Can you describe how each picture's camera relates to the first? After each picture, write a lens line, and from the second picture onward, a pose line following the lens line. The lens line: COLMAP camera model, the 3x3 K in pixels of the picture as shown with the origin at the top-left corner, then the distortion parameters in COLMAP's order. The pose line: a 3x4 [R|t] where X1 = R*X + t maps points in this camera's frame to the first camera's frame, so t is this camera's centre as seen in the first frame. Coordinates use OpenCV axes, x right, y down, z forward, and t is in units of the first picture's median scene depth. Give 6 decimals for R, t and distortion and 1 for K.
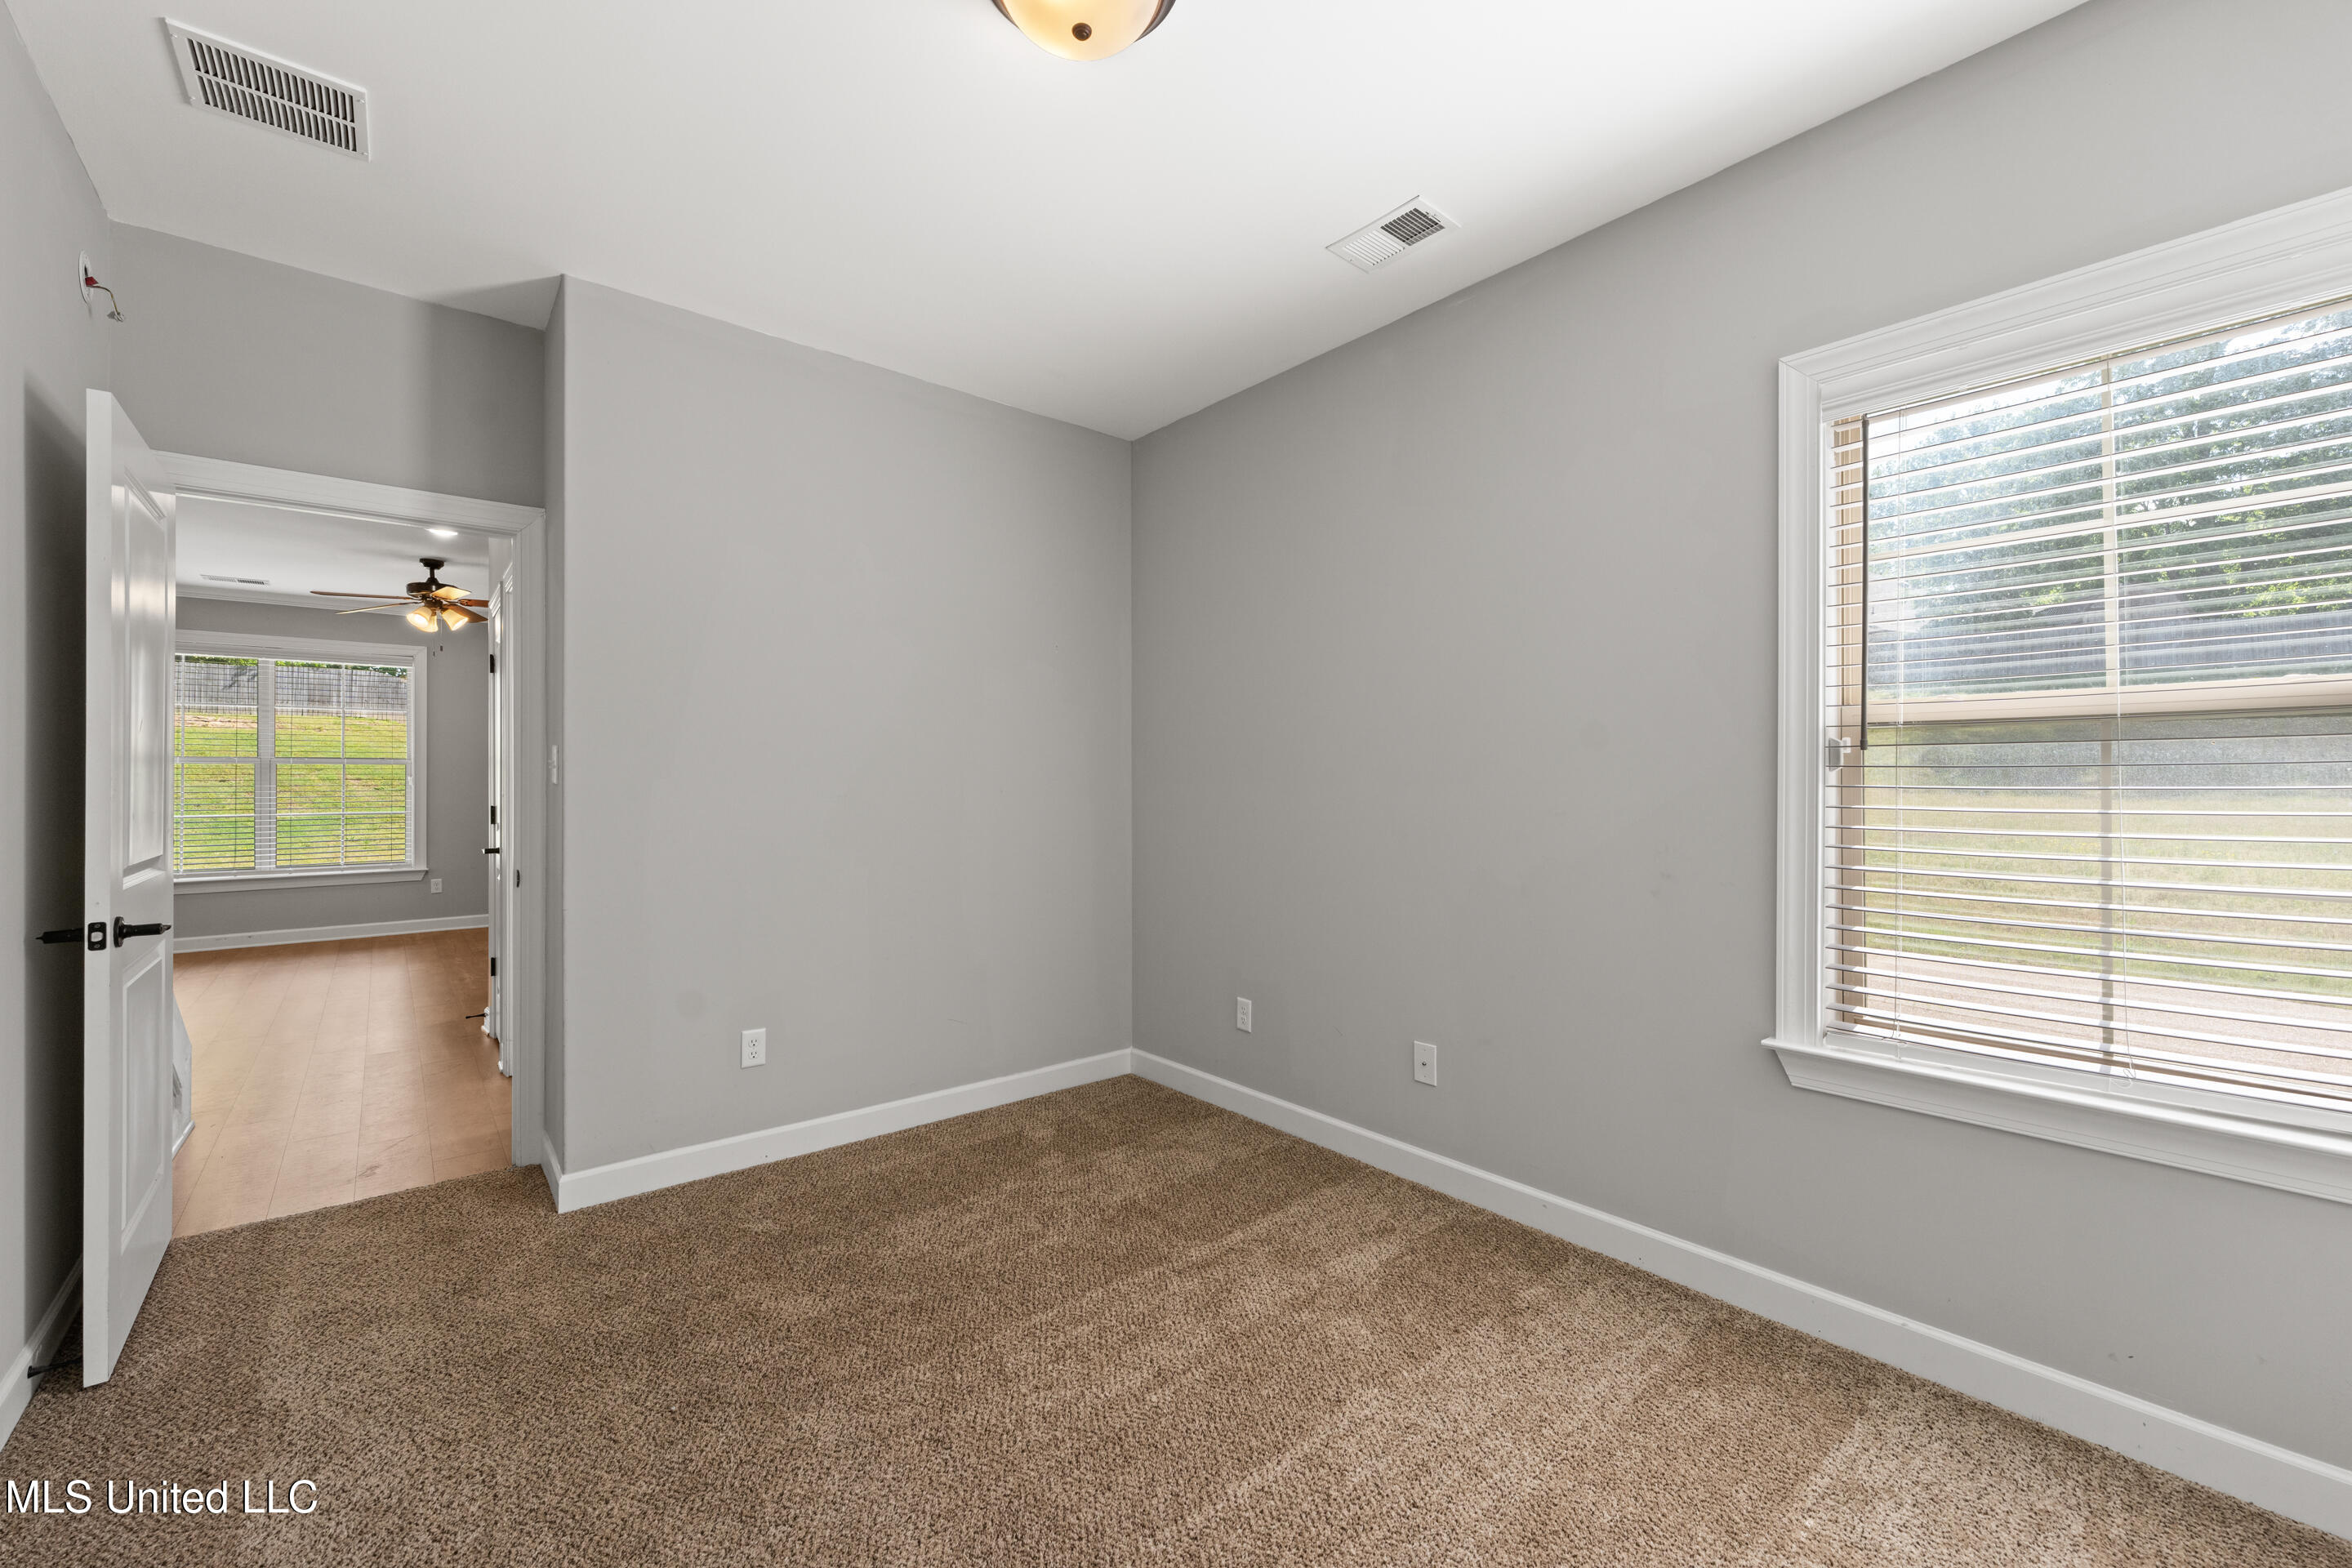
lens RADIAL K [[928.8, 0, 1176.0], [0, 928.8, 784.0], [0, 0, 1]] dist [0.000273, 0.000034]
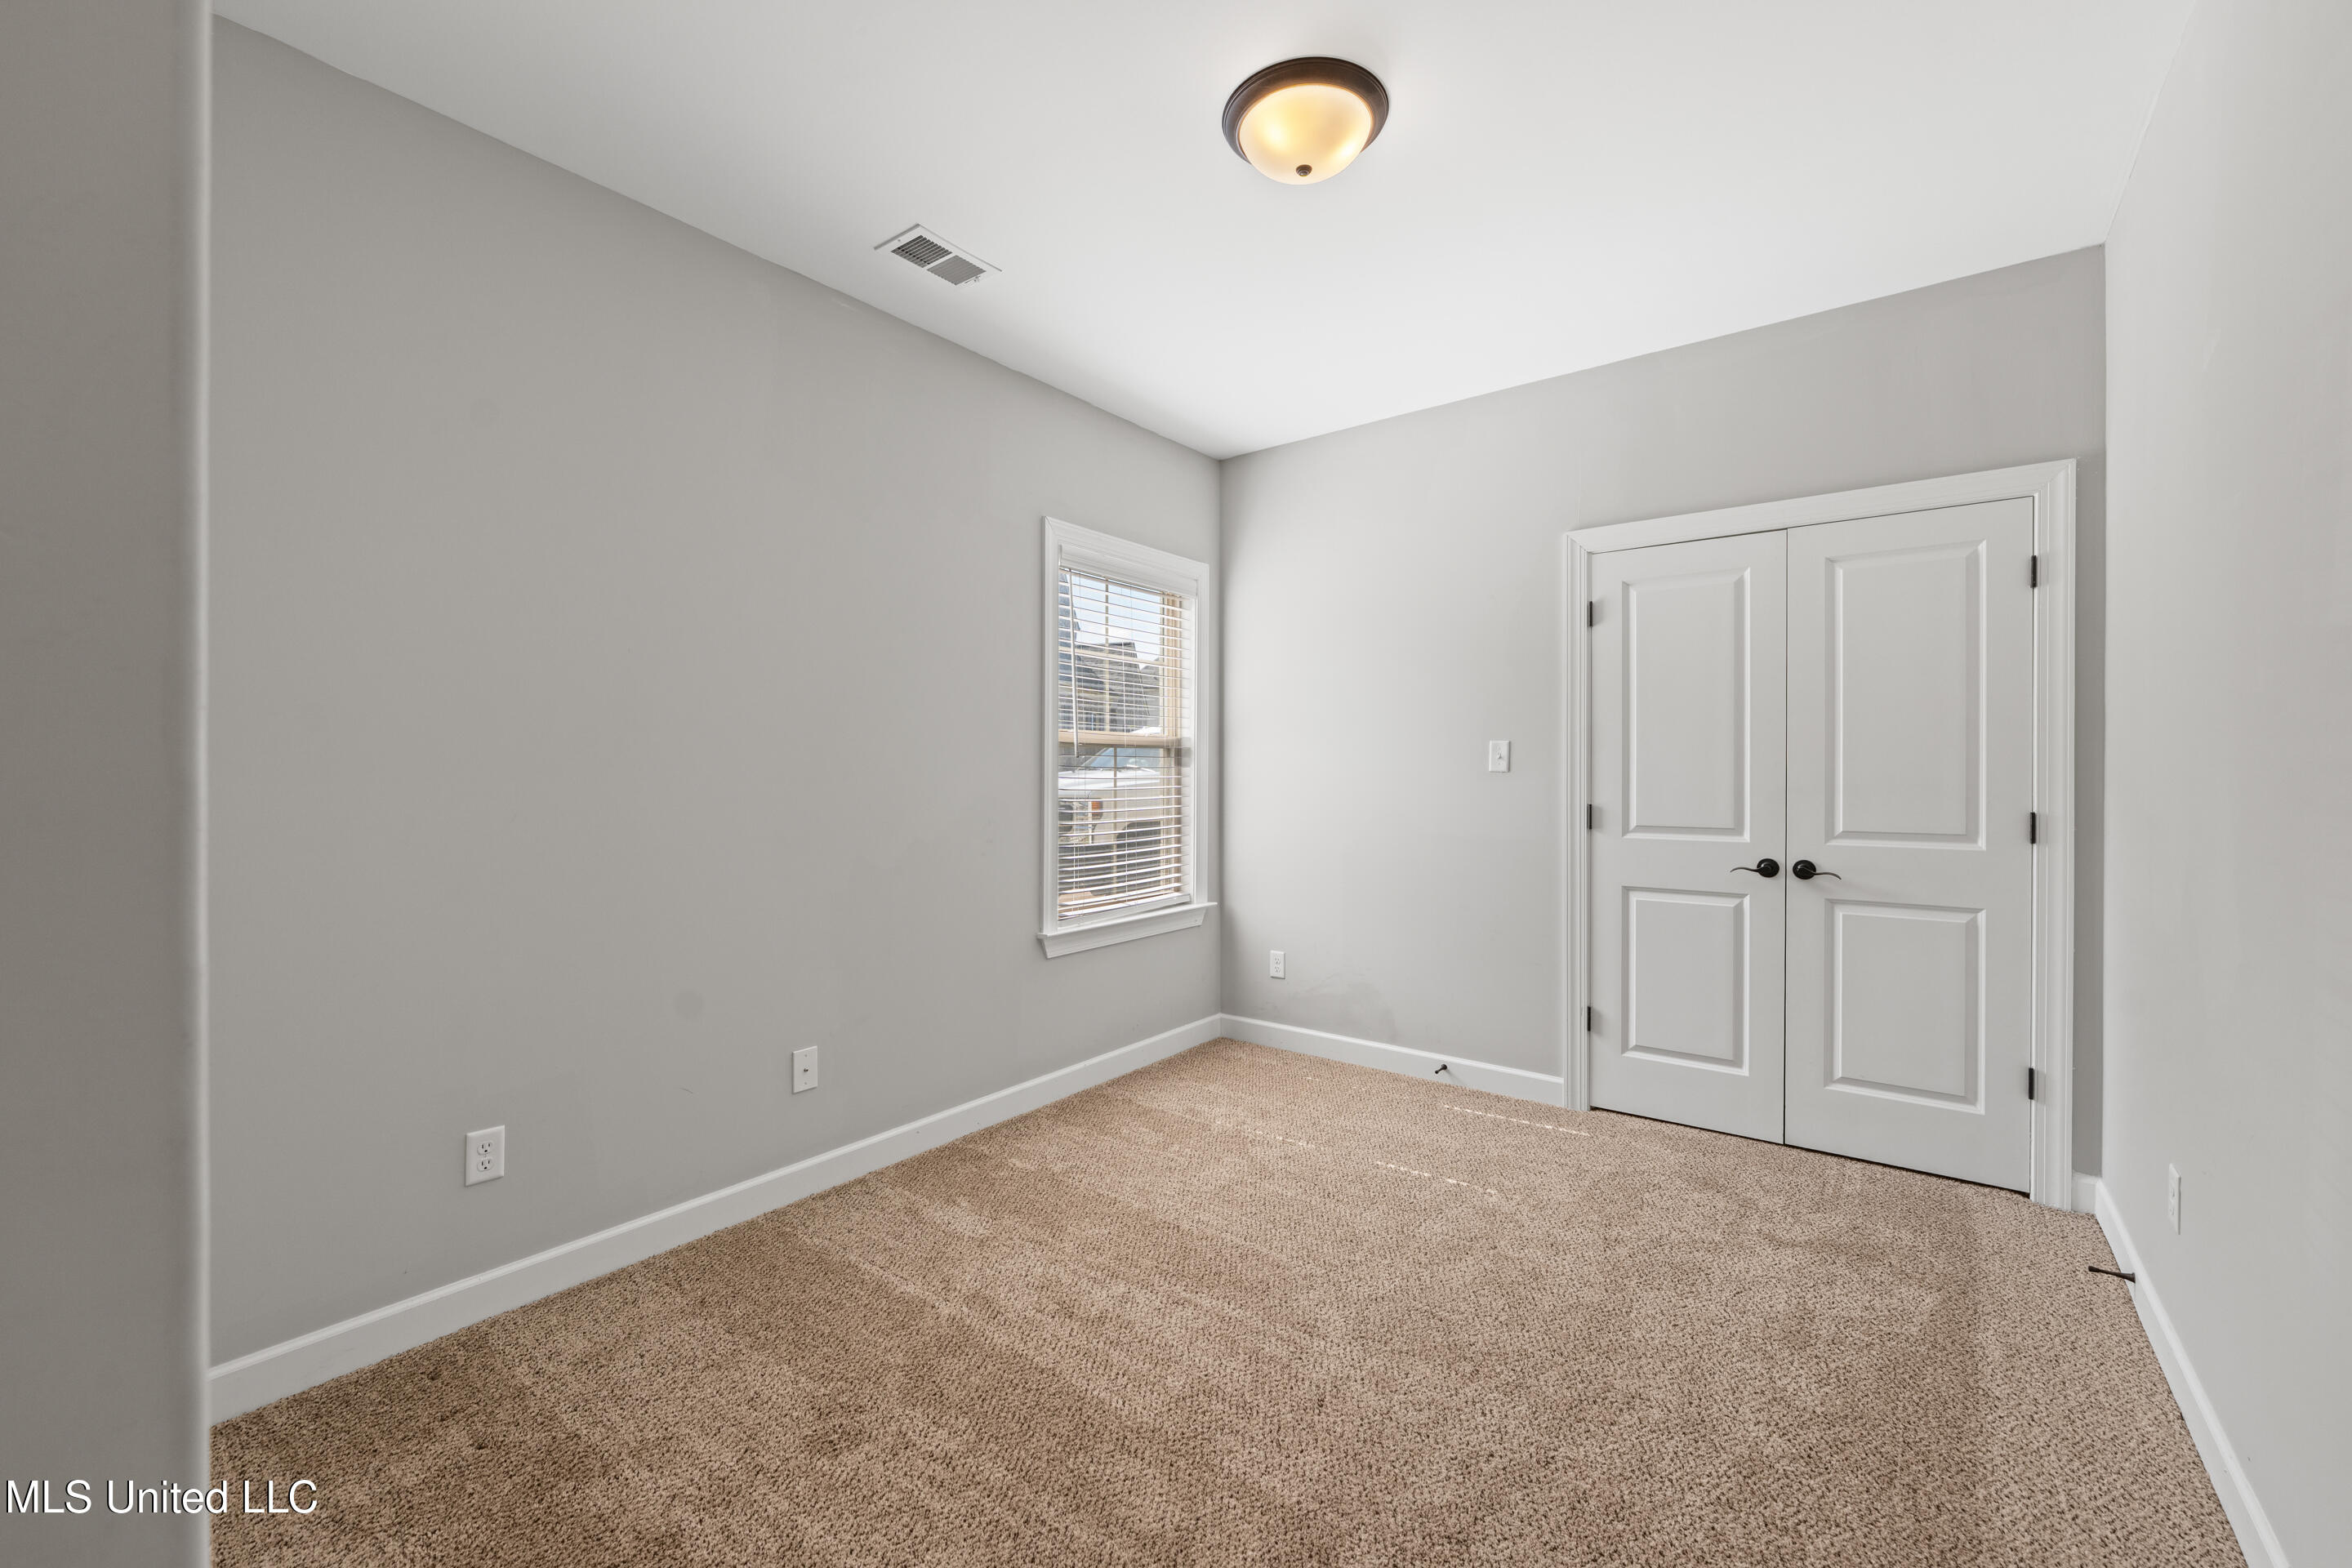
lens RADIAL K [[955.9, 0, 1175.2], [0, 955.9, 767.3], [0, 0, 1]] dist [-0.003474, 0.000404]
pose [[-0.207810, -0.003292, 0.978164, -0.869121], [-0.008293, 0.999964, 0.001603, -0.017150], [-0.978134, -0.007779, -0.207830, 0.938511]]
